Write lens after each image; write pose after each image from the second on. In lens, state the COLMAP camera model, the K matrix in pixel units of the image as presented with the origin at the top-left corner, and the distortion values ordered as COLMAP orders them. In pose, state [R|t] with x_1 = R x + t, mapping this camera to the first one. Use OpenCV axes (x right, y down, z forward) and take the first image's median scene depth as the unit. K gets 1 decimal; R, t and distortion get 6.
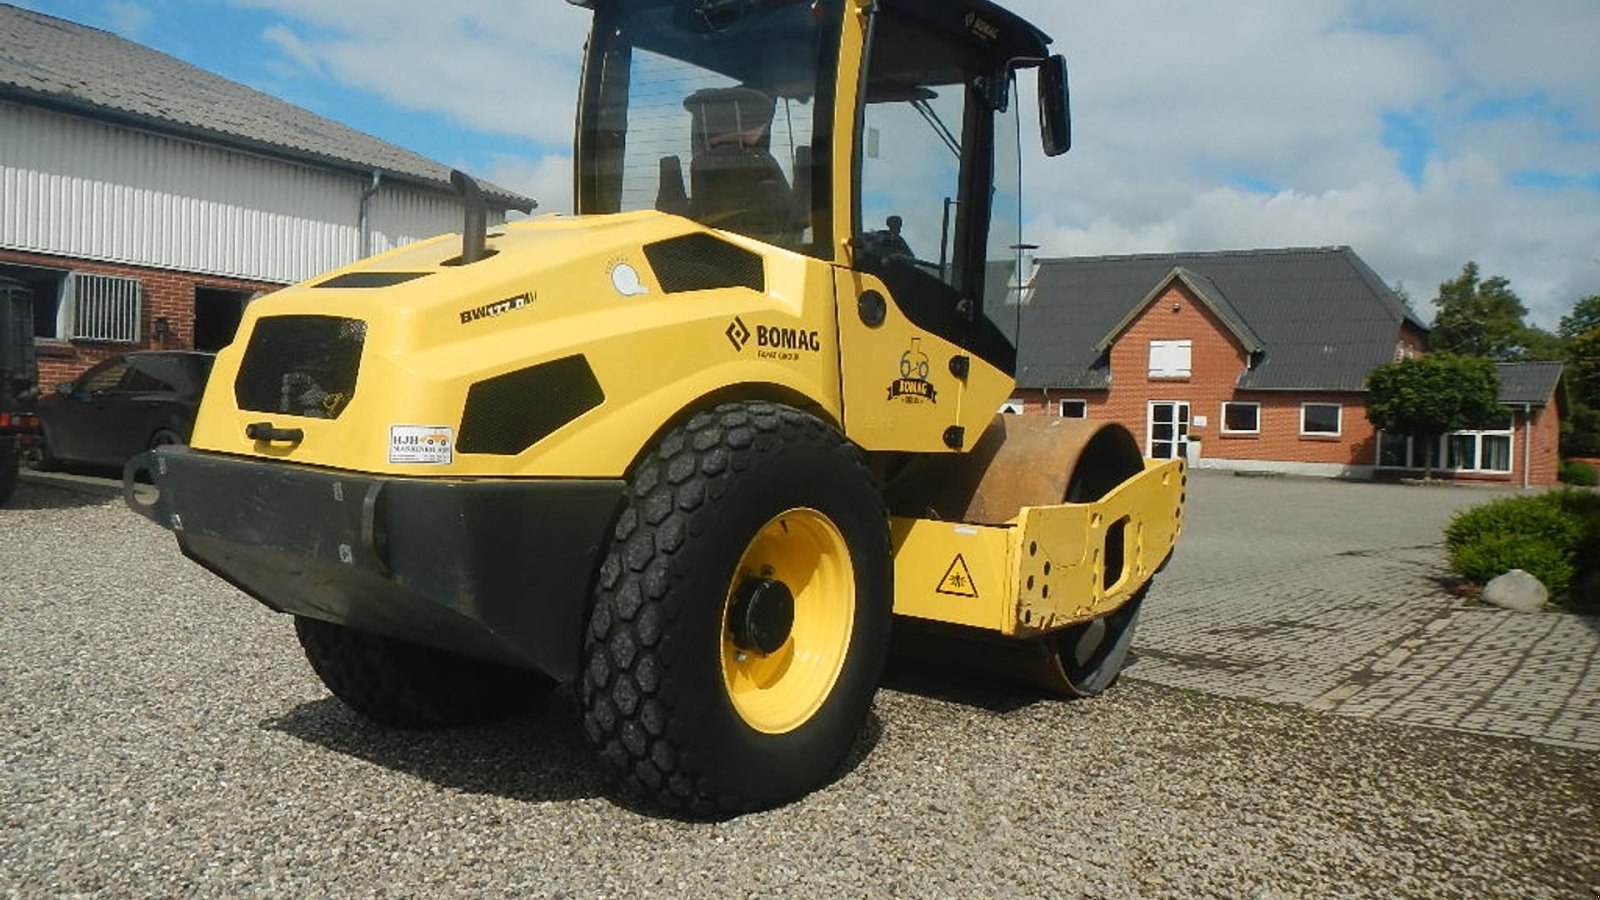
lens RADIAL K [[1326.9, 0, 792.2], [0, 1326.9, 456.2], [0, 0, 1]] dist [-0.011804, -0.009186]
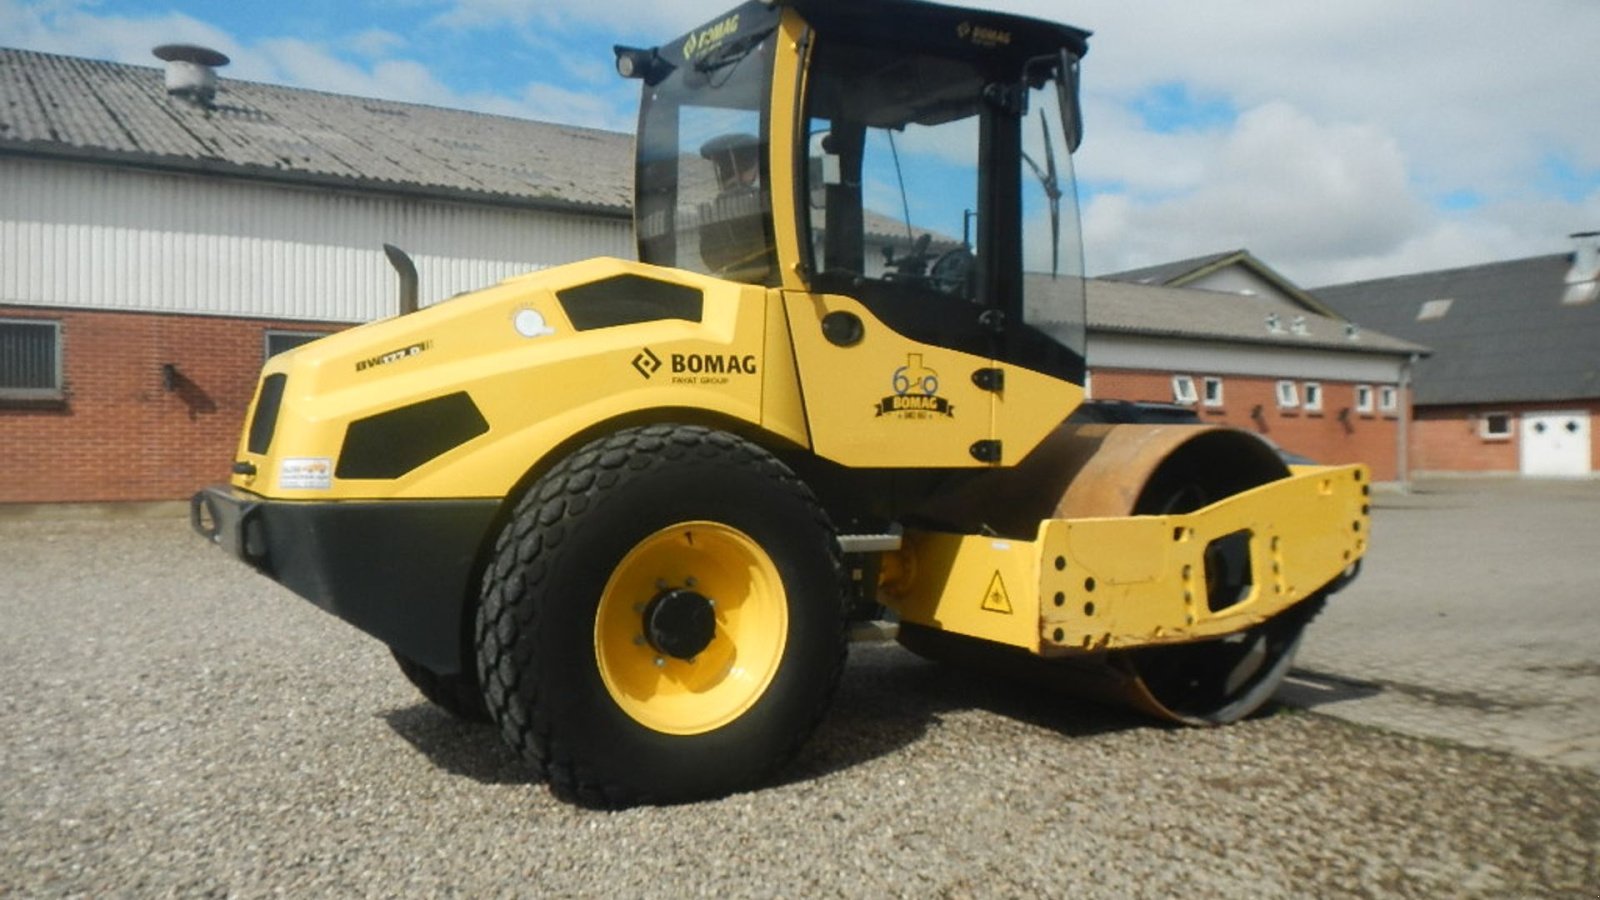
lens RADIAL K [[1321.4, 0, 792.1], [0, 1321.4, 466.4], [0, 0, 1]] dist [-0.006295, 0.000065]
pose [[0.912717, -0.039739, -0.406656, 0.464587], [0.030543, 0.999110, -0.029084, 0.025292], [0.407450, 0.014125, 0.913118, 0.055337]]
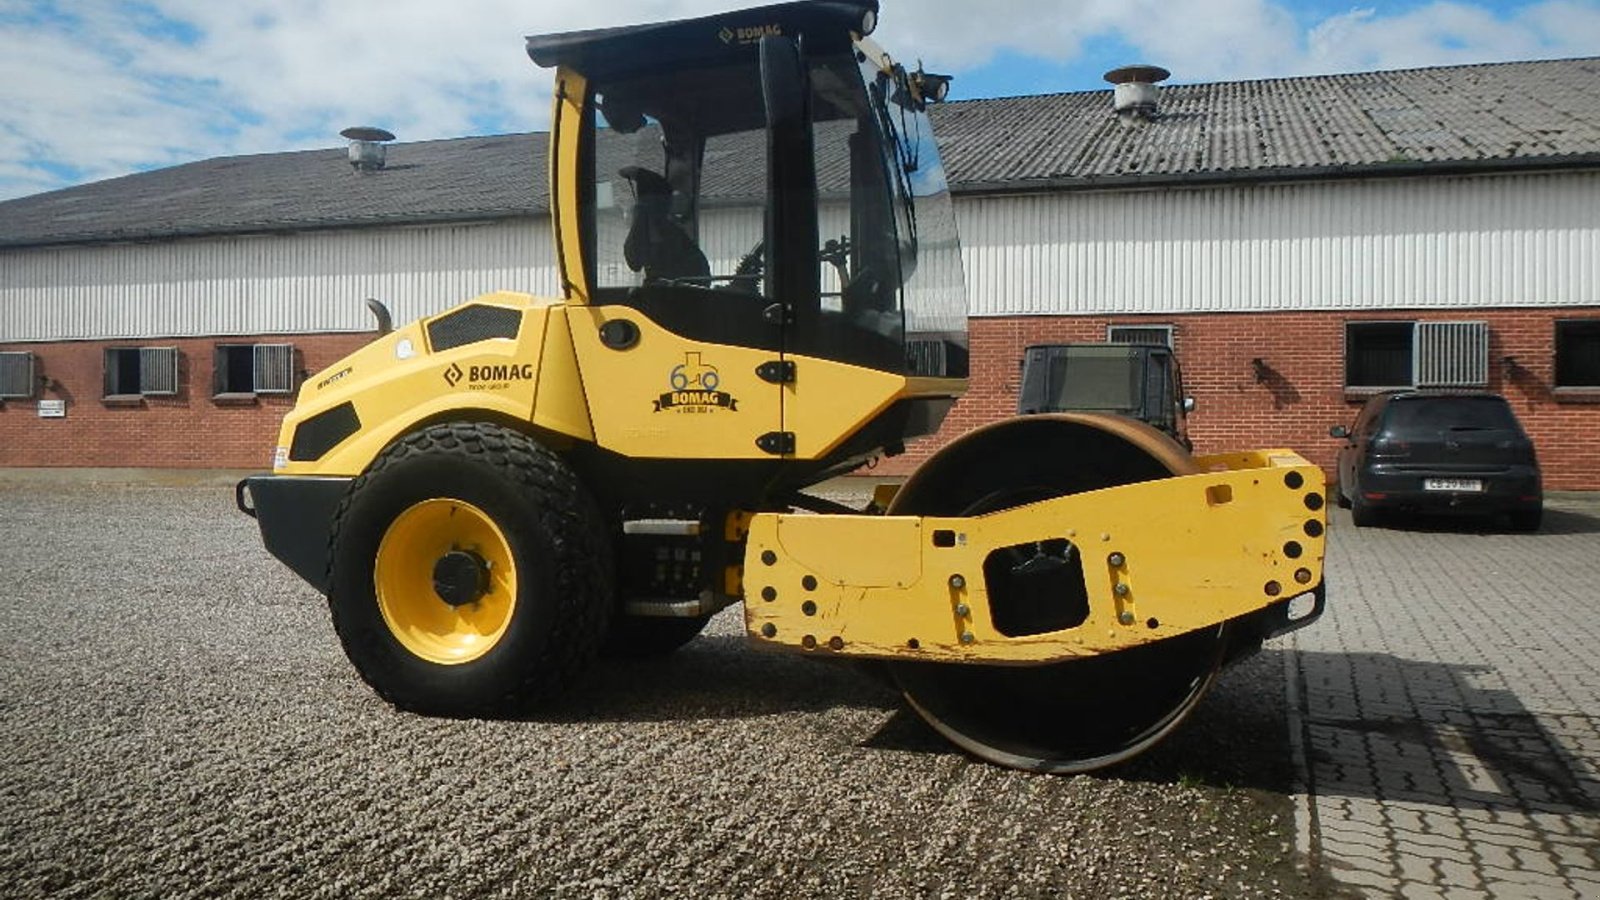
lens RADIAL K [[1321.4, 0, 792.1], [0, 1321.4, 466.4], [0, 0, 1]] dist [-0.006295, 0.000065]
pose [[0.268418, -0.022252, -0.963045, 1.285180], [-0.011200, 0.999593, -0.026218, 0.034029], [0.963237, 0.017824, 0.268060, 0.893958]]
